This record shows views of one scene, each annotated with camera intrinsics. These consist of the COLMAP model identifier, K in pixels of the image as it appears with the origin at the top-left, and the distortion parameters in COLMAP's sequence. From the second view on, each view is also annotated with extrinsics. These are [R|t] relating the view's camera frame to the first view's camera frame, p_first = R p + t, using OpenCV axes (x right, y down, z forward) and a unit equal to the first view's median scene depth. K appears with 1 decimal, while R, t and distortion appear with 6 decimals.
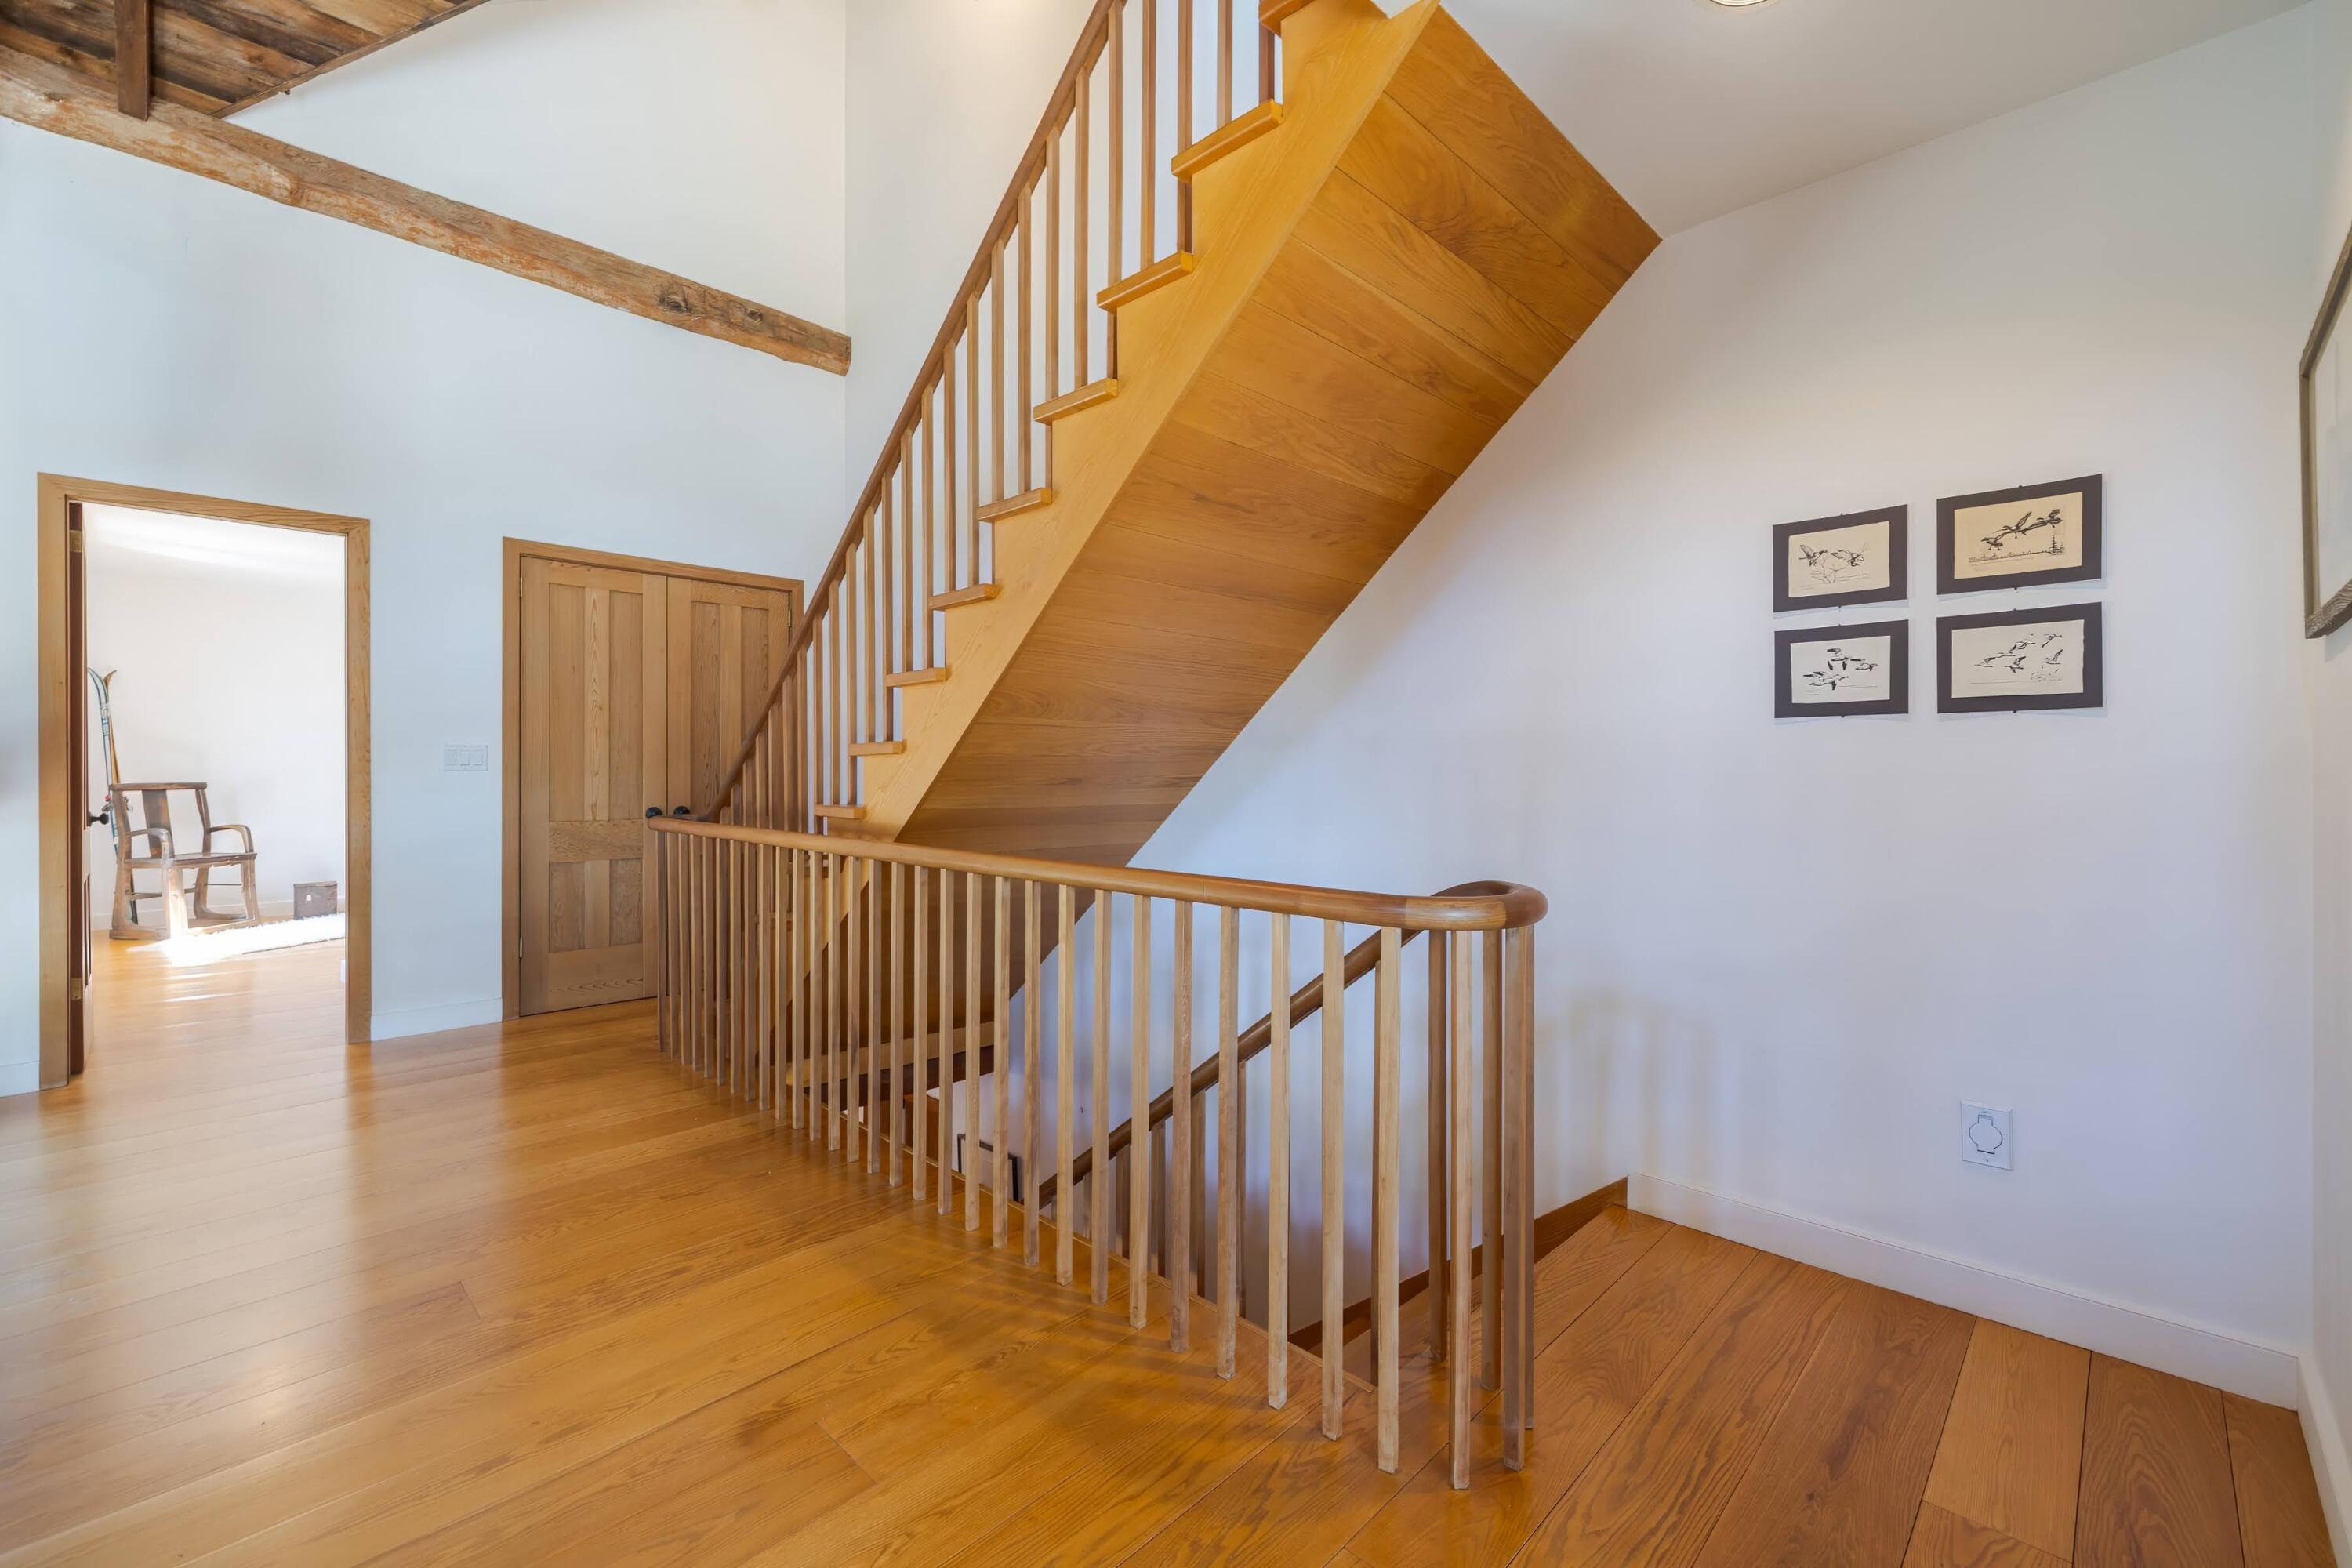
lens RADIAL K [[981.9, 0, 1177.5], [0, 981.9, 774.6], [0, 0, 1]] dist [0.001316, -0.000092]
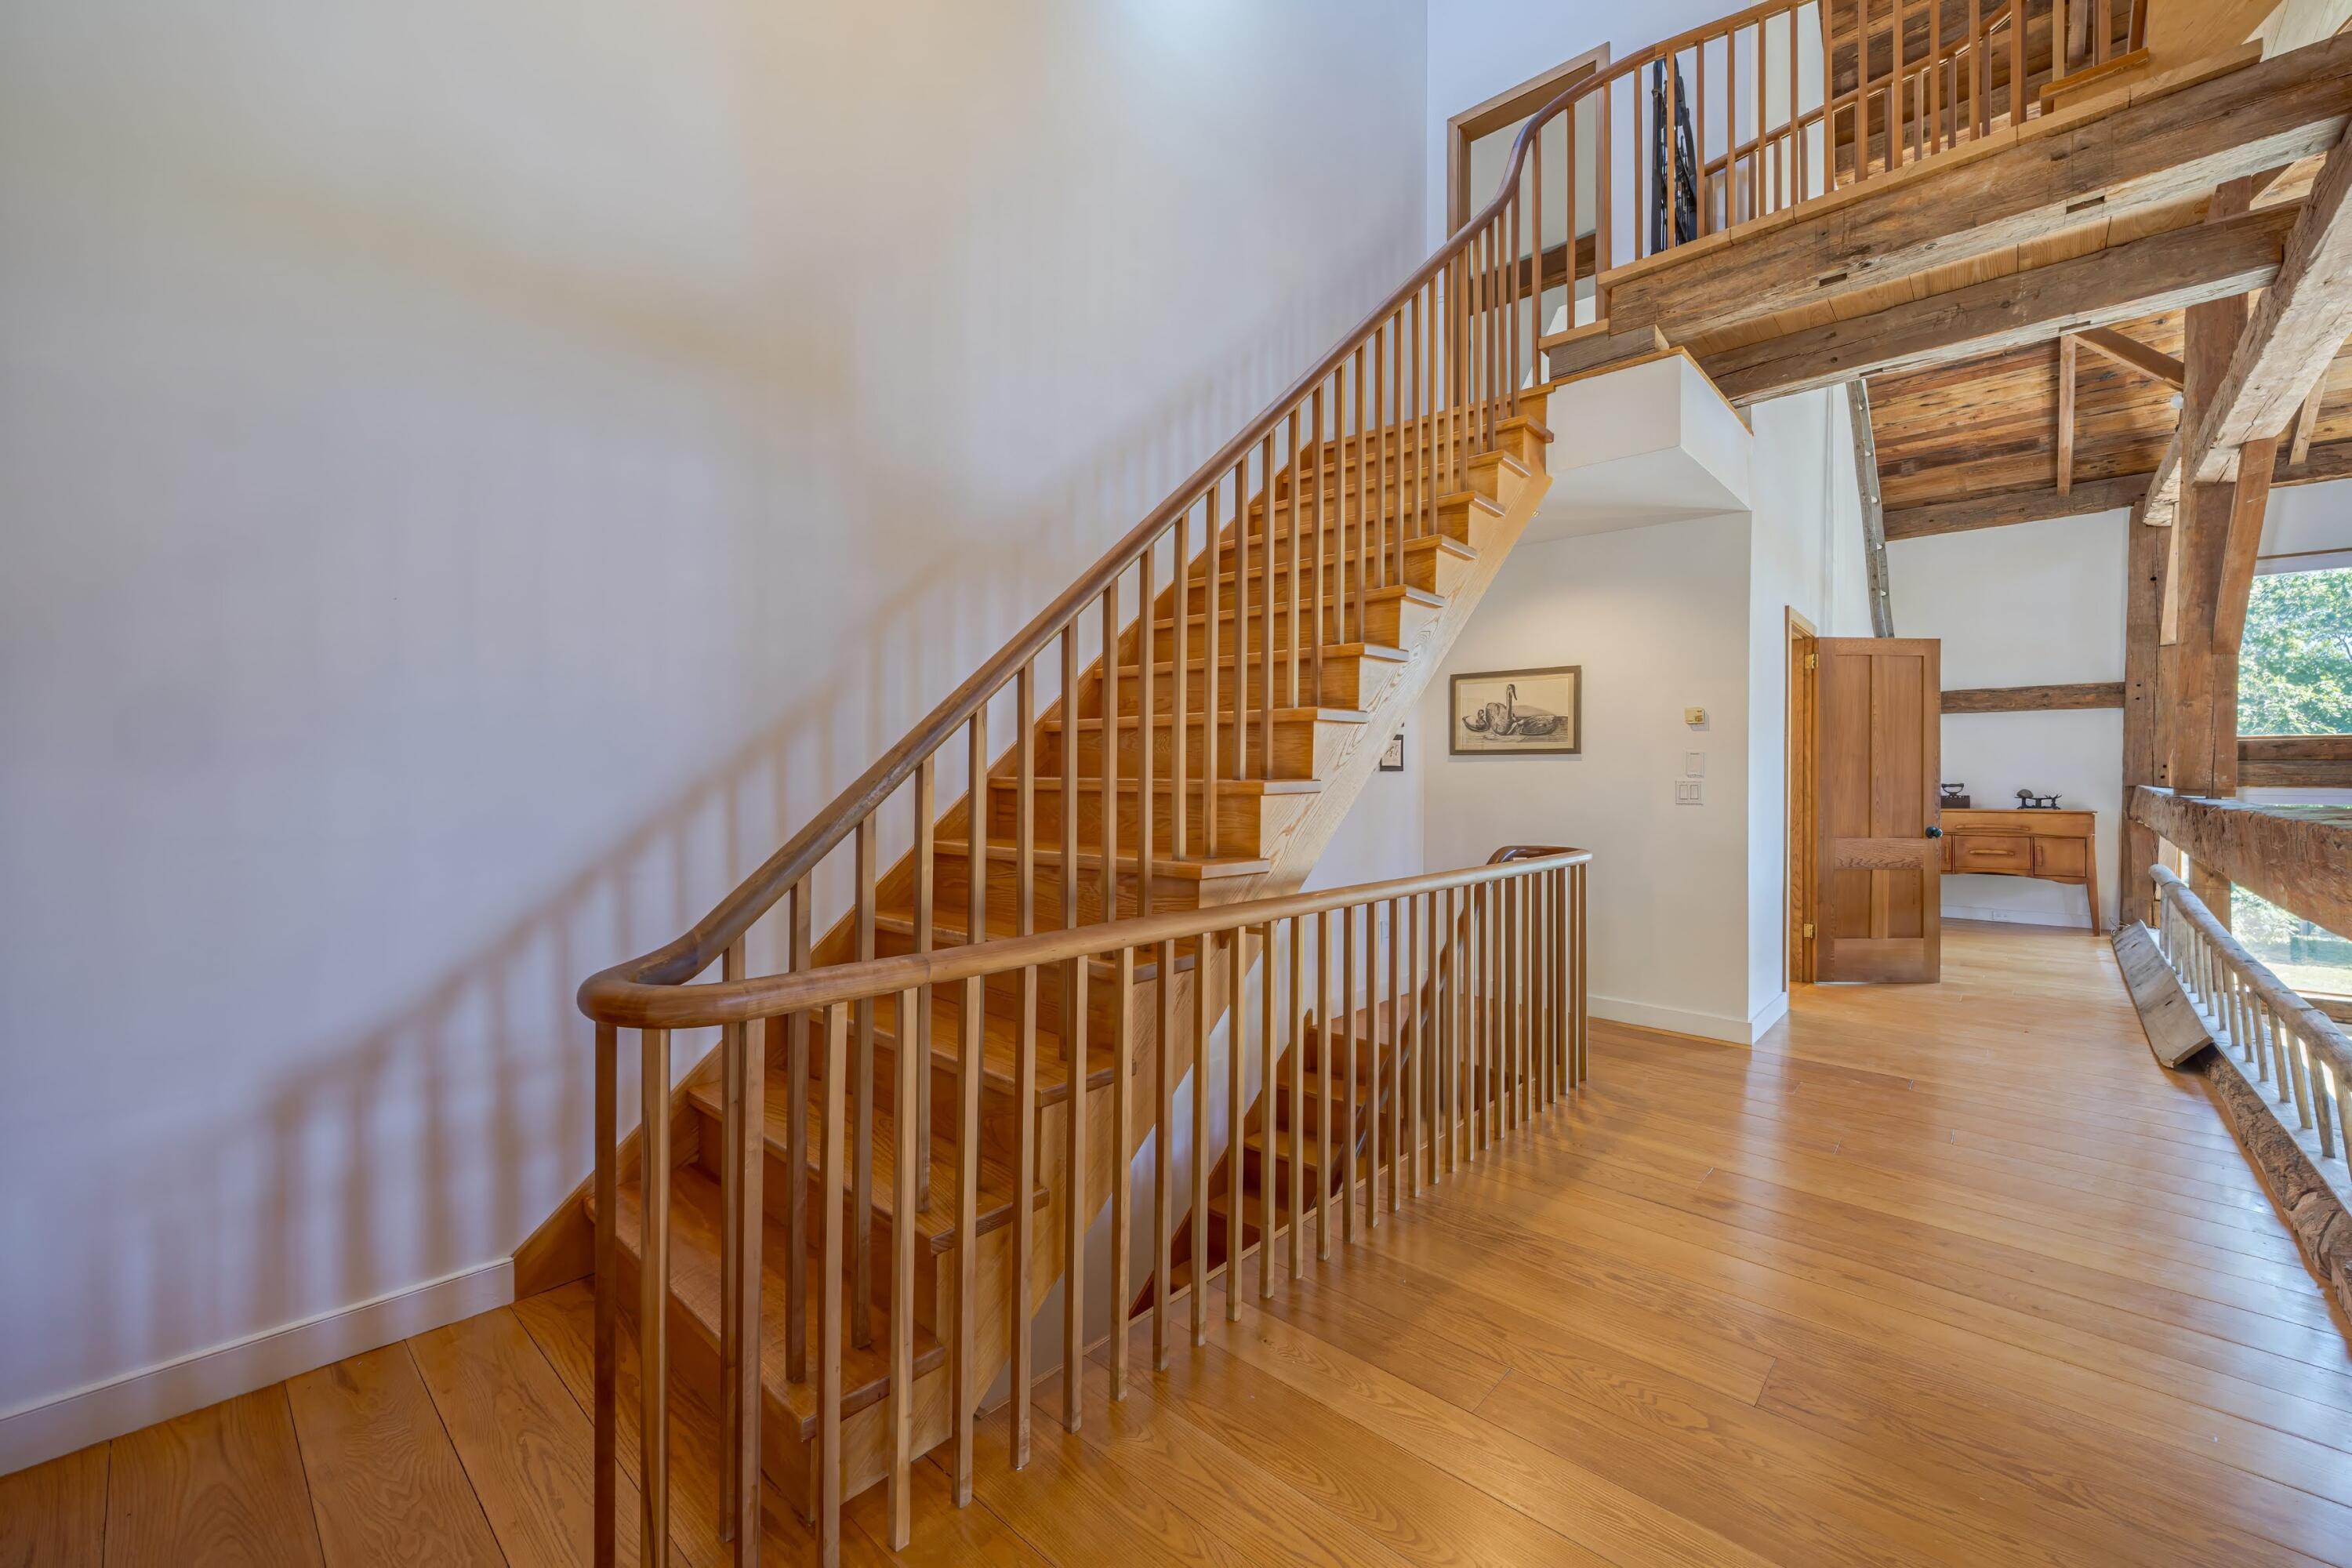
lens RADIAL K [[930.5, 0, 1176.9], [0, 930.5, 776.4], [0, 0, 1]] dist [-0.001083, -0.000044]
pose [[-0.038237, -0.000090, 0.999269, -1.530978], [0.002609, 0.999997, 0.000190, -0.049507], [-0.999265, 0.002615, -0.038236, 1.538420]]
